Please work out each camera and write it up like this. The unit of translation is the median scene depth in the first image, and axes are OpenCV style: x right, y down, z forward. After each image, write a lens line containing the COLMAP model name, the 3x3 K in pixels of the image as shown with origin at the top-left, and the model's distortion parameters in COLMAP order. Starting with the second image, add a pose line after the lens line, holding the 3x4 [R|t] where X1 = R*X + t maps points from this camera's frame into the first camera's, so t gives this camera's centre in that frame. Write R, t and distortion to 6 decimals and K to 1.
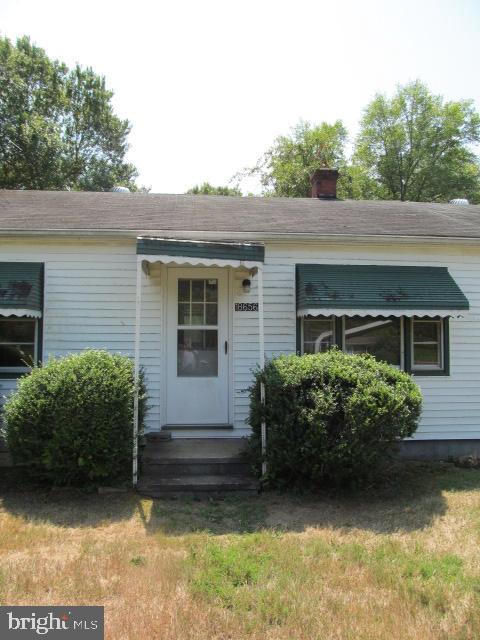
lens RADIAL K [[521.5, 0, 239.3], [0, 521.5, 330.6], [0, 0, 1]] dist [-0.056030, 0.009790]
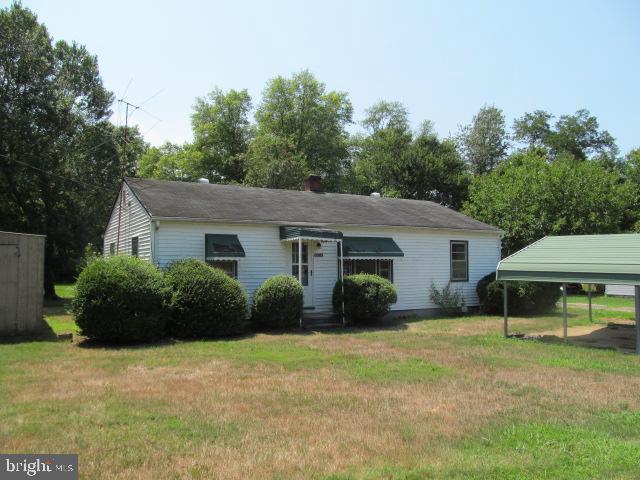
lens RADIAL K [[521.5, 0, 320.0], [0, 521.5, 240.0], [0, 0, 1]] dist [-0.056030, 0.009790]
pose [[0.906346, 0.016339, 0.422221, -0.929005], [-0.000834, 0.999319, -0.036880, -0.027146], [-0.422536, 0.033074, 0.905743, -1.050072]]
